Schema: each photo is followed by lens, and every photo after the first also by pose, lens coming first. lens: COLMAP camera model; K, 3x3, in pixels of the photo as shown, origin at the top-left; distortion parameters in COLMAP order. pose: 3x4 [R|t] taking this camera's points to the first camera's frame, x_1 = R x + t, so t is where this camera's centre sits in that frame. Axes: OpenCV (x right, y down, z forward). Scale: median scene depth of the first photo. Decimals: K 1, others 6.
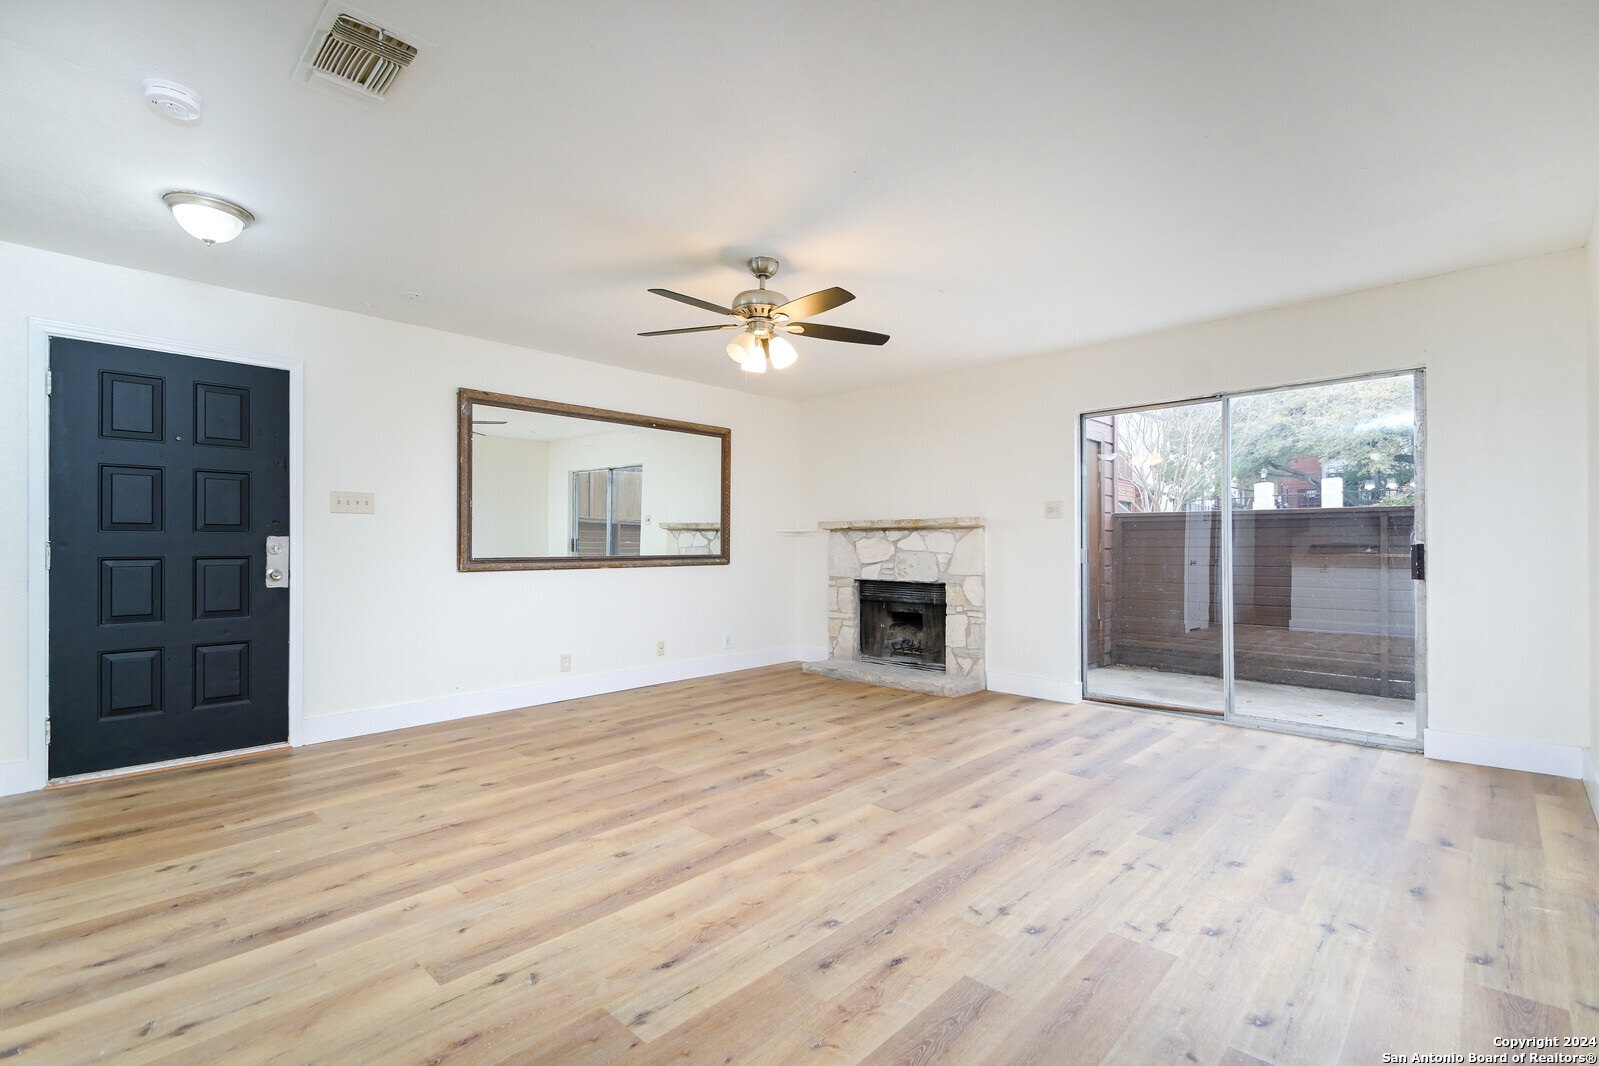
lens RADIAL K [[706.8, 0, 782.7], [0, 706.8, 564.5], [0, 0, 1]] dist [0.023383, -0.011106]
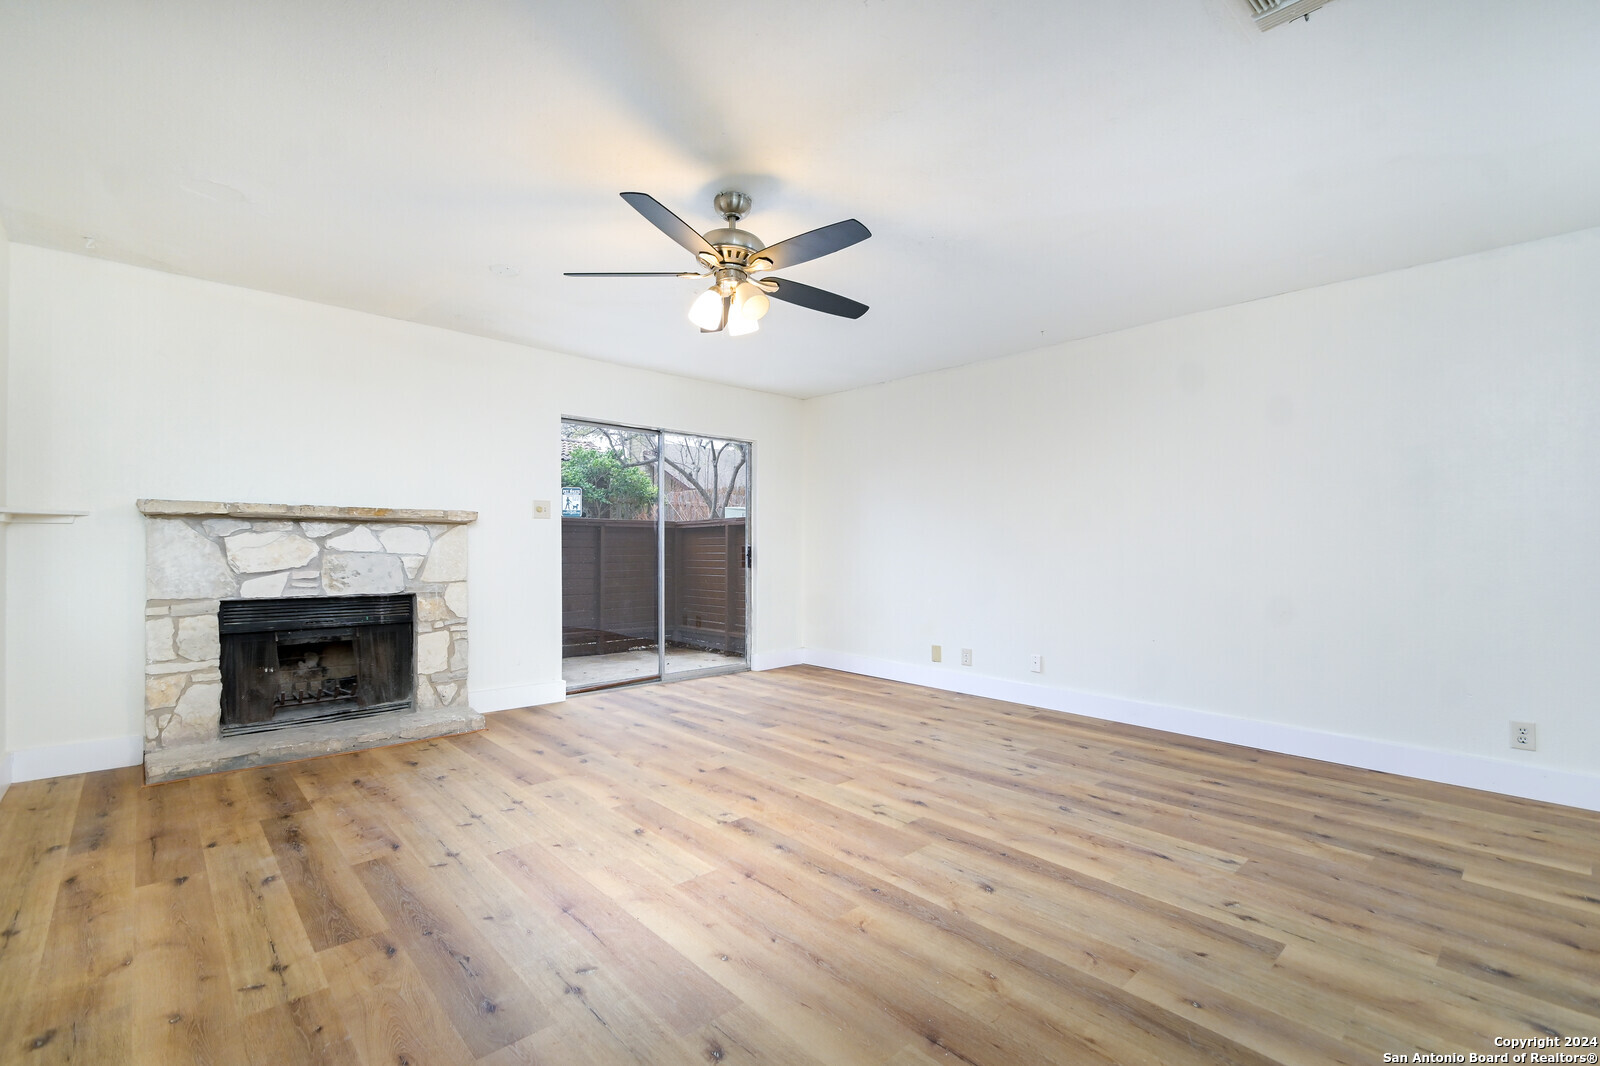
lens RADIAL K [[707.3, 0, 790.2], [0, 707.3, 556.6], [0, 0, 1]] dist [0.023383, -0.011106]
pose [[0.057019, -0.011968, 0.998301, -0.669729], [0.022003, 0.999700, 0.010728, -0.017439], [-0.998131, 0.021354, 0.057265, 0.697127]]
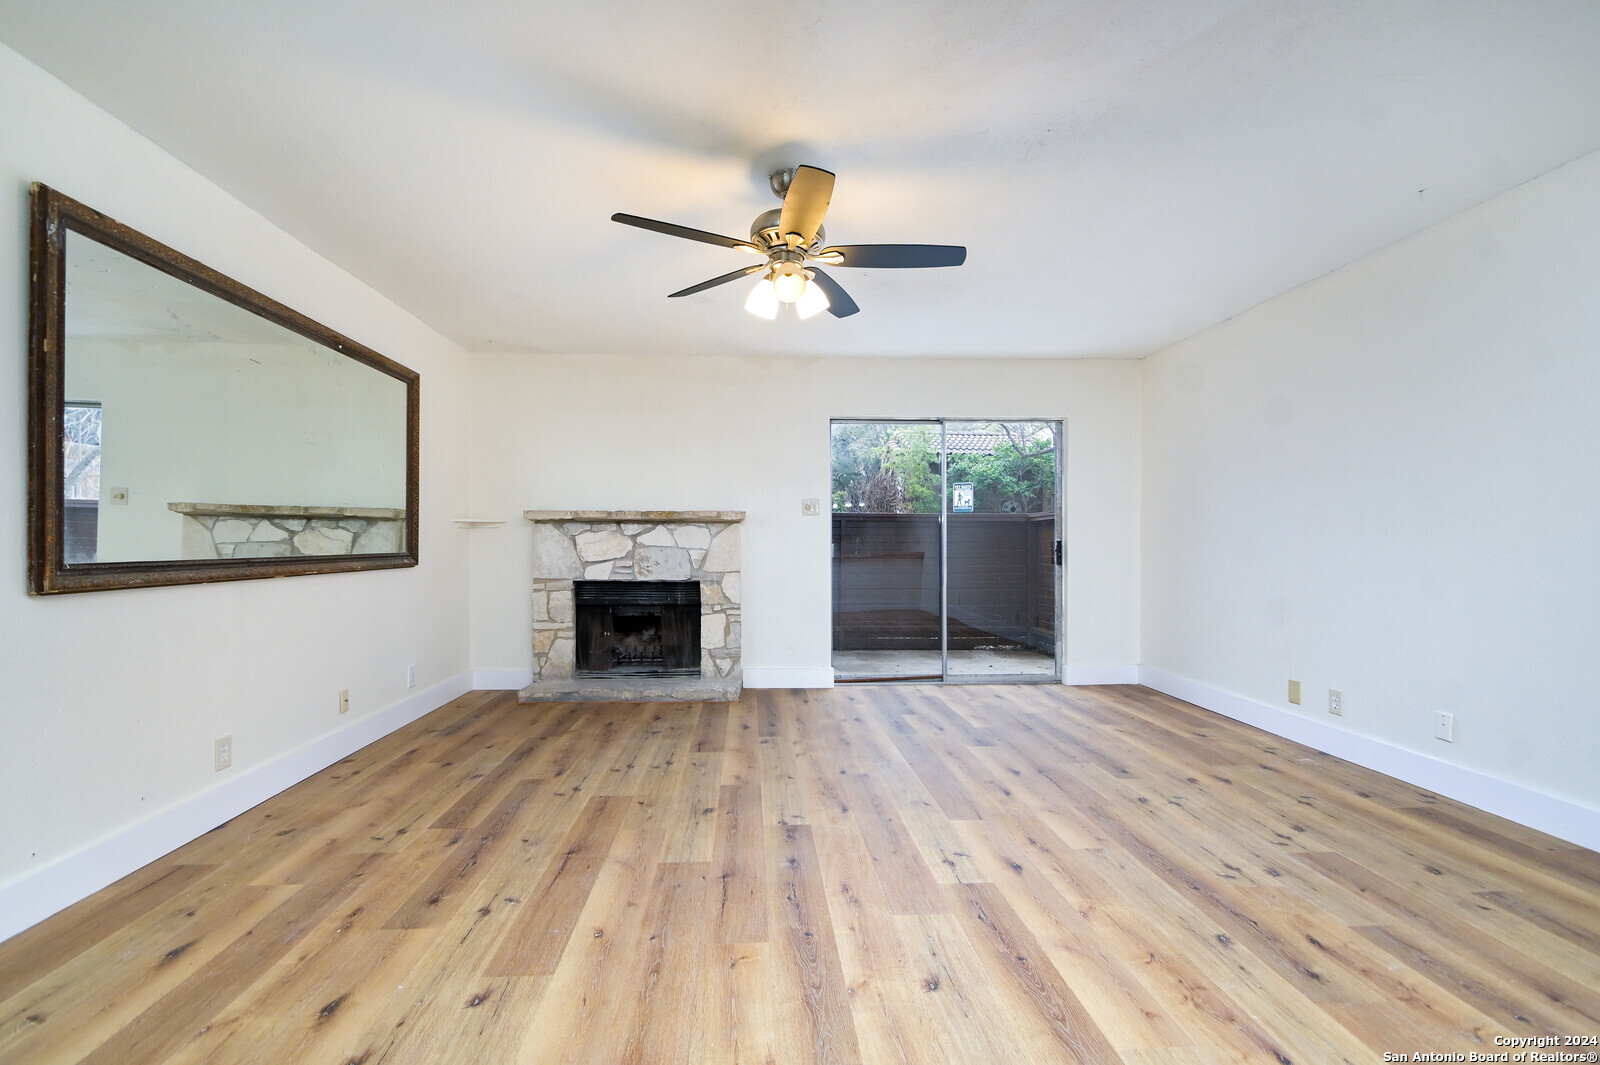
lens RADIAL K [[707.3, 0, 773.3], [0, 707.3, 555.6], [0, 0, 1]] dist [0.023383, -0.011106]
pose [[0.686482, -0.012076, 0.727047, -0.487456], [0.018010, 0.999838, -0.000398, -0.006241], [-0.726924, 0.013368, 0.686588, 0.369368]]
